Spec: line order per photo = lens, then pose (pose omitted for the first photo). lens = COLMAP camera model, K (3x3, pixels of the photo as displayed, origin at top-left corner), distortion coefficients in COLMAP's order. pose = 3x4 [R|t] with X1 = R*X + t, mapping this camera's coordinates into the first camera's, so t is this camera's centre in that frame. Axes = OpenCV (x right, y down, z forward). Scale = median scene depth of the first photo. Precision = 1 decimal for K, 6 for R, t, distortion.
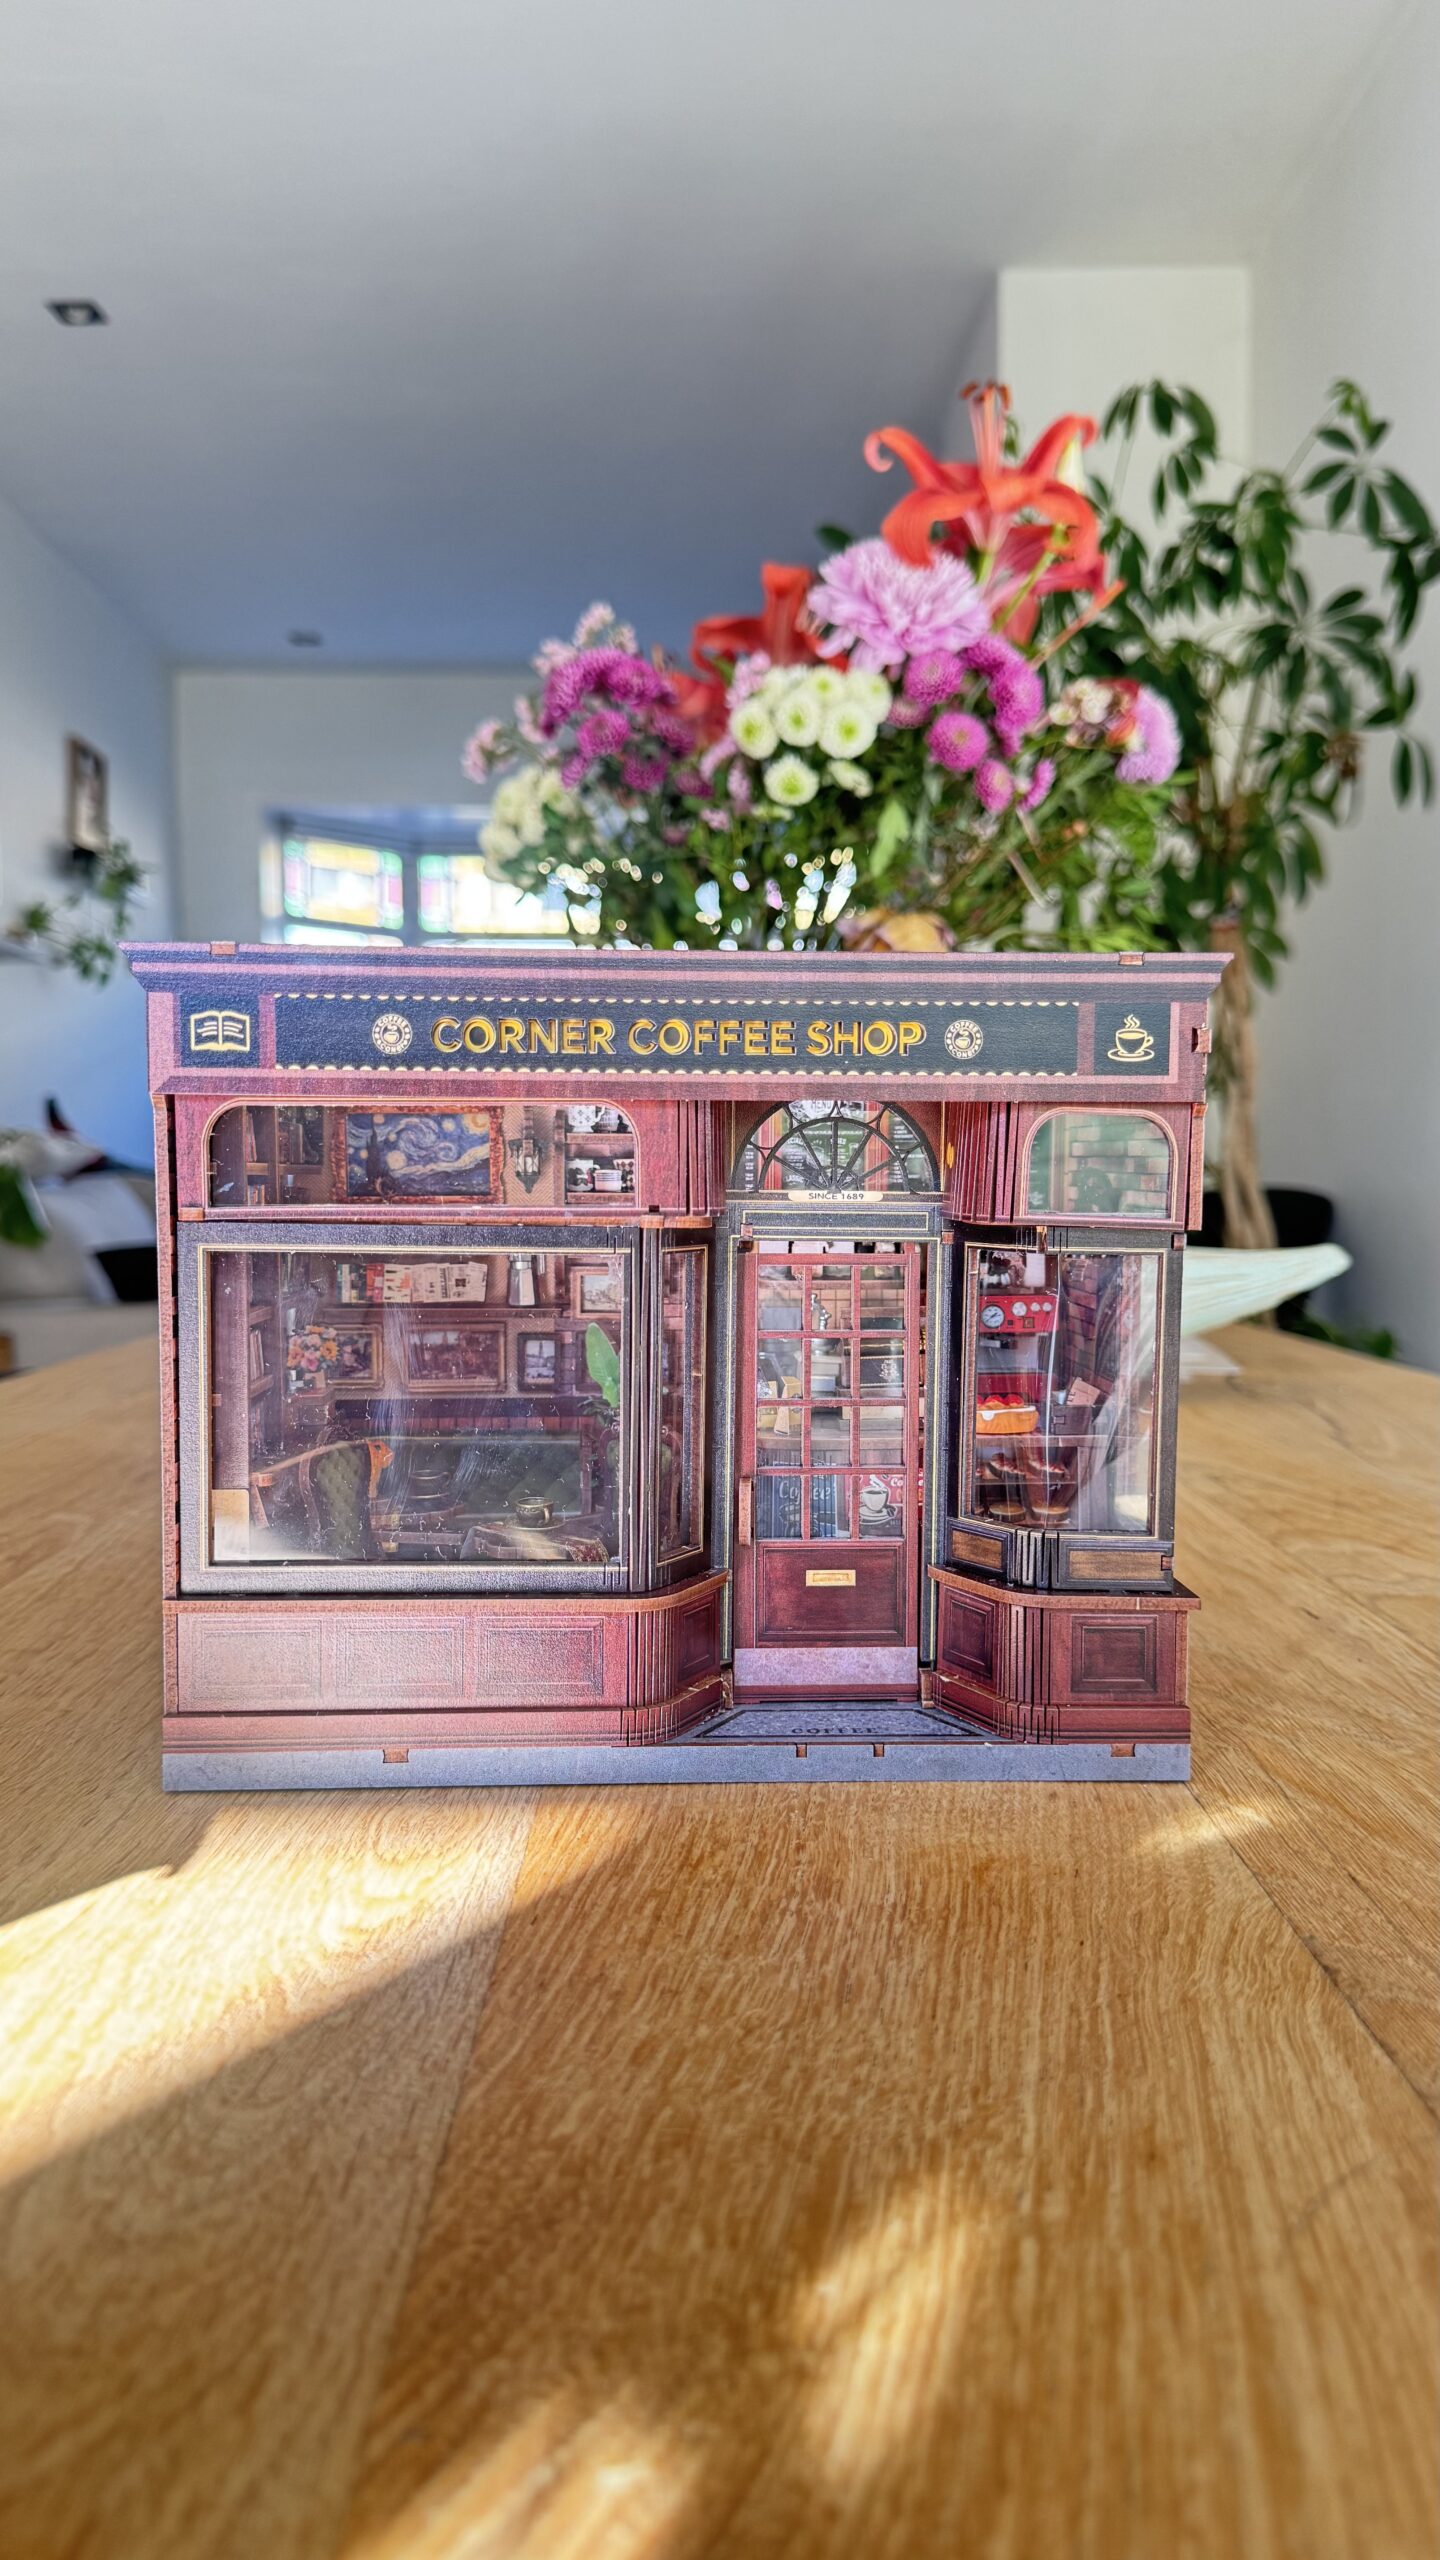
lens RADIAL K [[1823.3, 0, 724.2], [0, 1823.3, 1348.3], [0, 0, 1]] dist [0.077358, -0.153310]
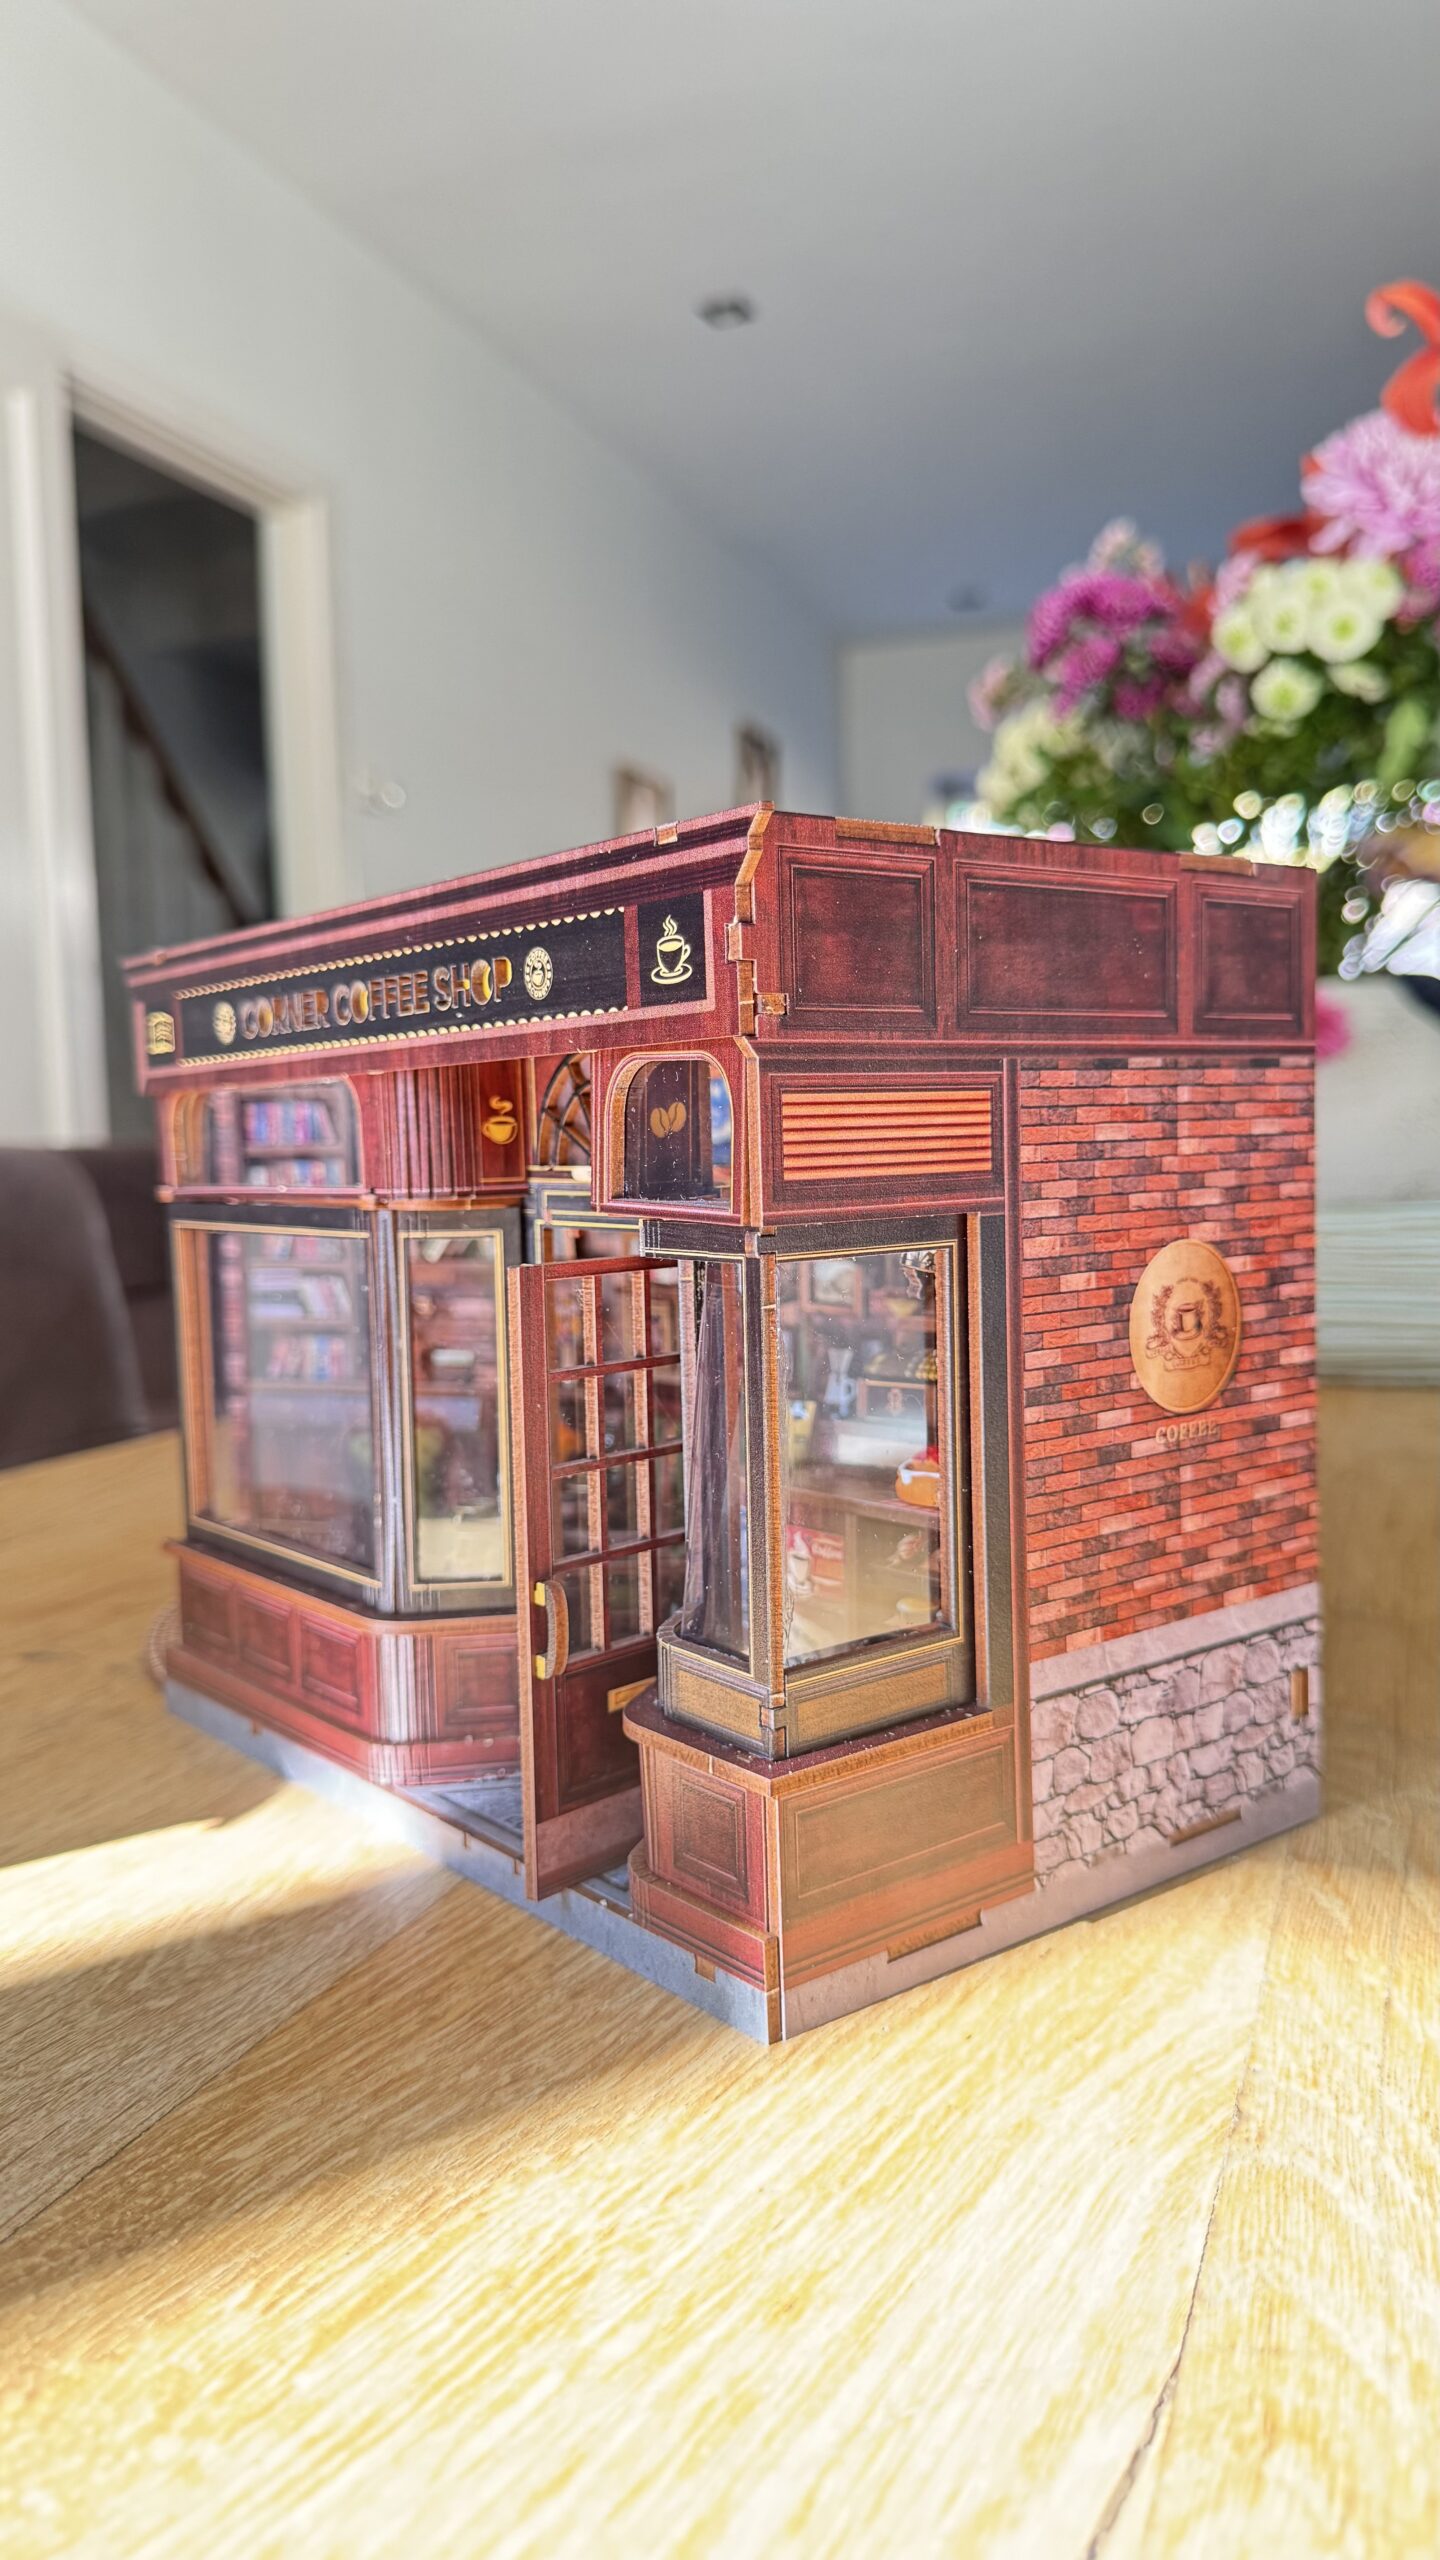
lens RADIAL K [[1885.6, 0, 719.8], [0, 1885.6, 1319.0], [0, 0, 1]] dist [-0.026566, -0.000706]
pose [[0.935630, 0.012768, -0.352751, 0.106282], [-0.012109, 0.999918, 0.004074, -0.001898], [0.352774, 0.000460, 0.935708, 0.043088]]
